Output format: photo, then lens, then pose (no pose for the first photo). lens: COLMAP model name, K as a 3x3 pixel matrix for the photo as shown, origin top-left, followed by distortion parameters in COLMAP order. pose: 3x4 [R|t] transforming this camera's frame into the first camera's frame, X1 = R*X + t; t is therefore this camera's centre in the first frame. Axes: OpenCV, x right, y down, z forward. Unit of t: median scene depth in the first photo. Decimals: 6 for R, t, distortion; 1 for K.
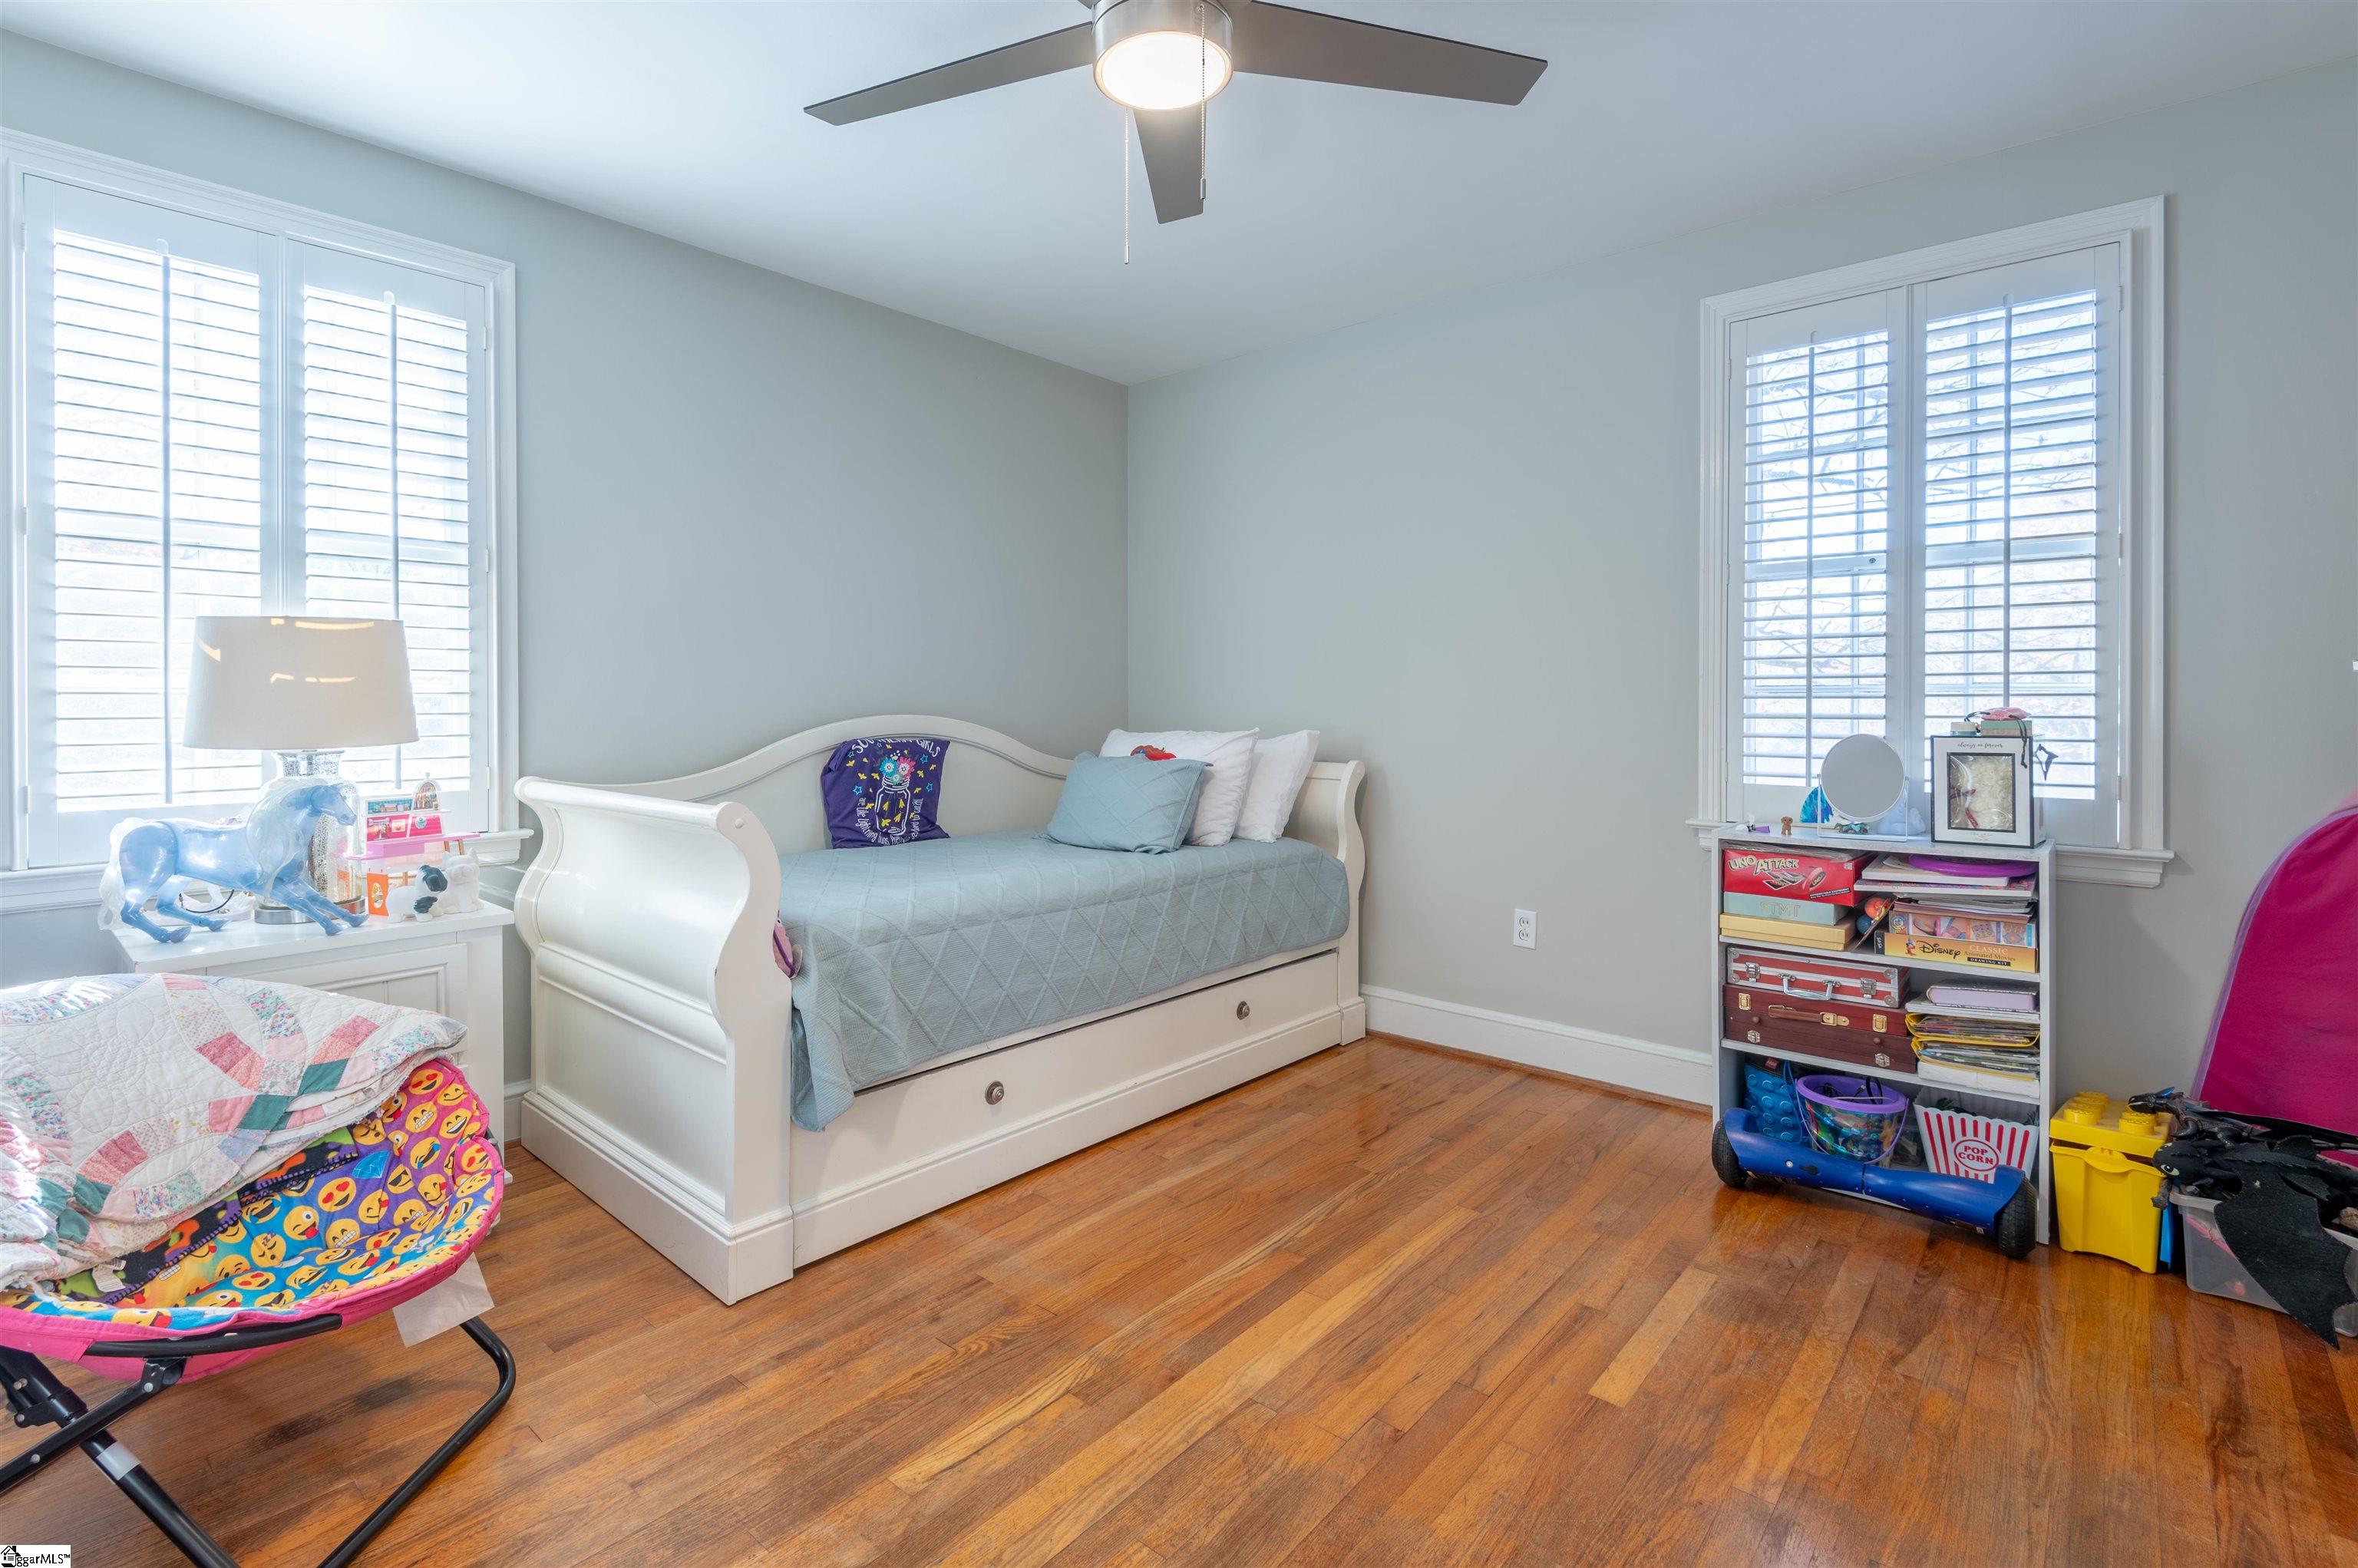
lens RADIAL K [[1080.1, 0, 1186.7], [0, 1080.1, 735.5], [0, 0, 1]] dist [0.030701, -0.019391]
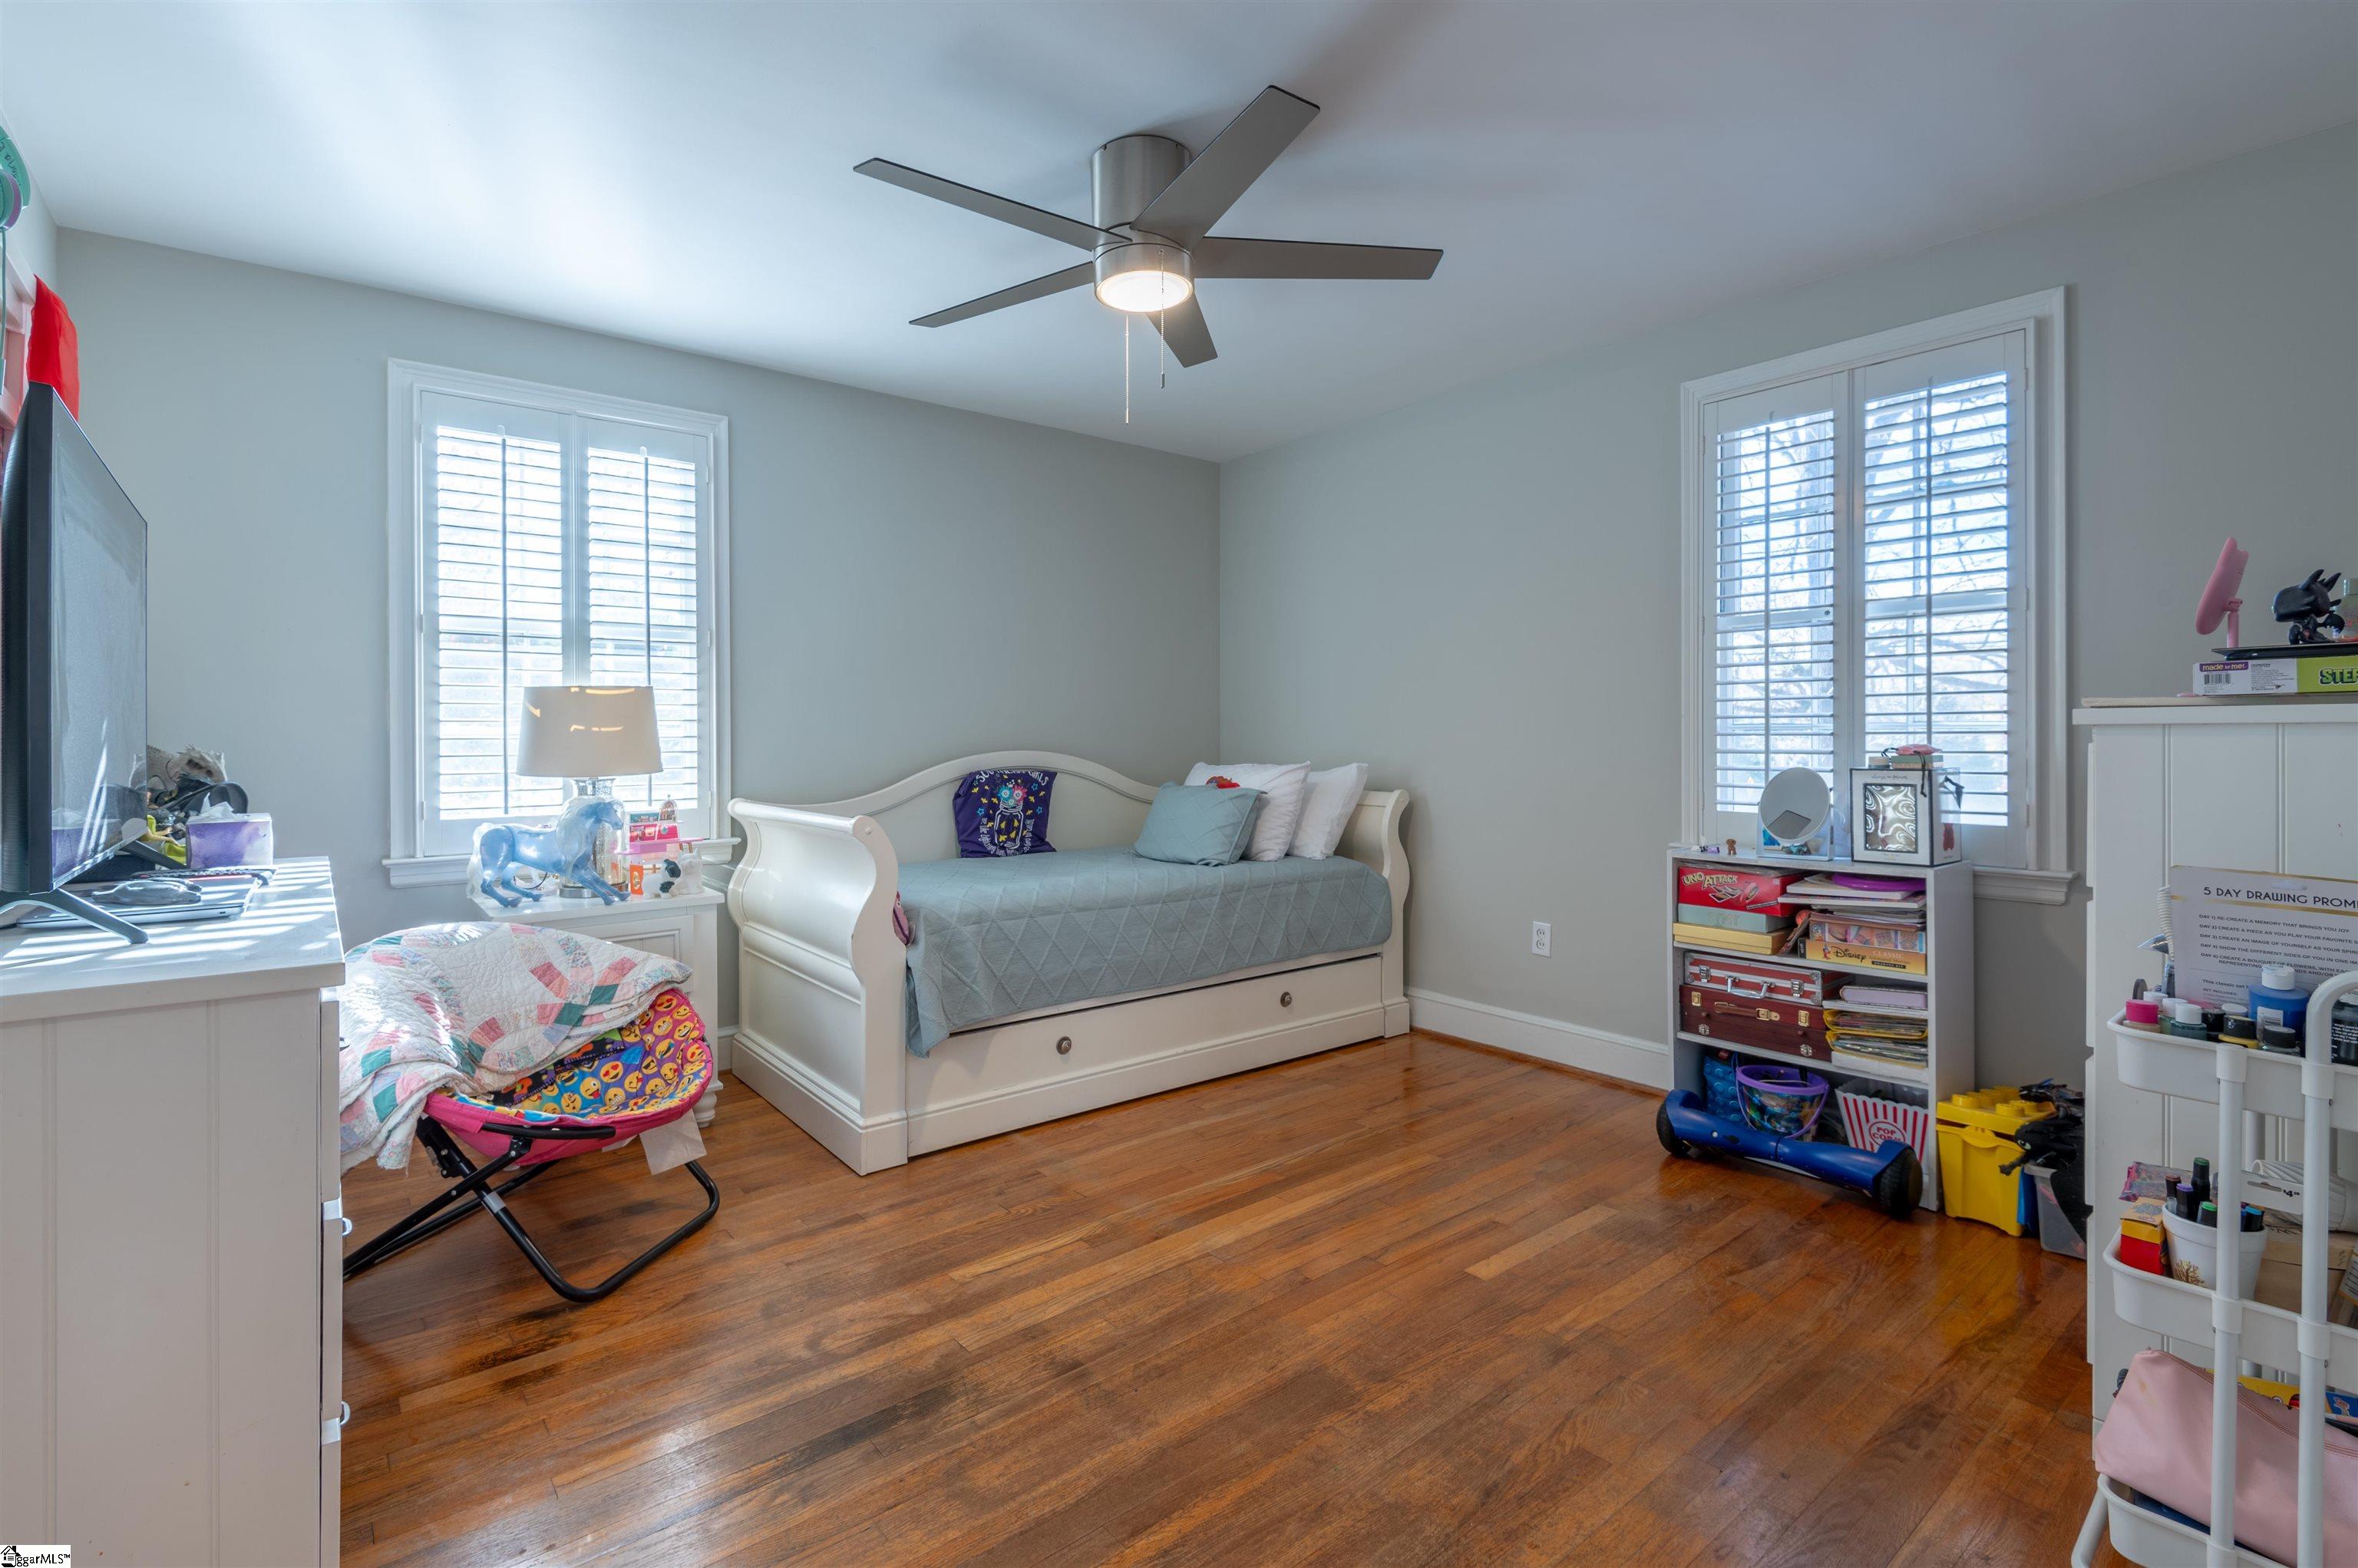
lens RADIAL K [[1077.7, 0, 1173.4], [0, 1077.7, 766.7], [0, 0, 1]] dist [0.036971, -0.026425]
pose [[0.984305, 0.000495, -0.176476, 0.188342], [-0.000567, 1.000000, -0.000356, -0.001142], [0.176476, 0.000451, 0.984305, -0.256560]]
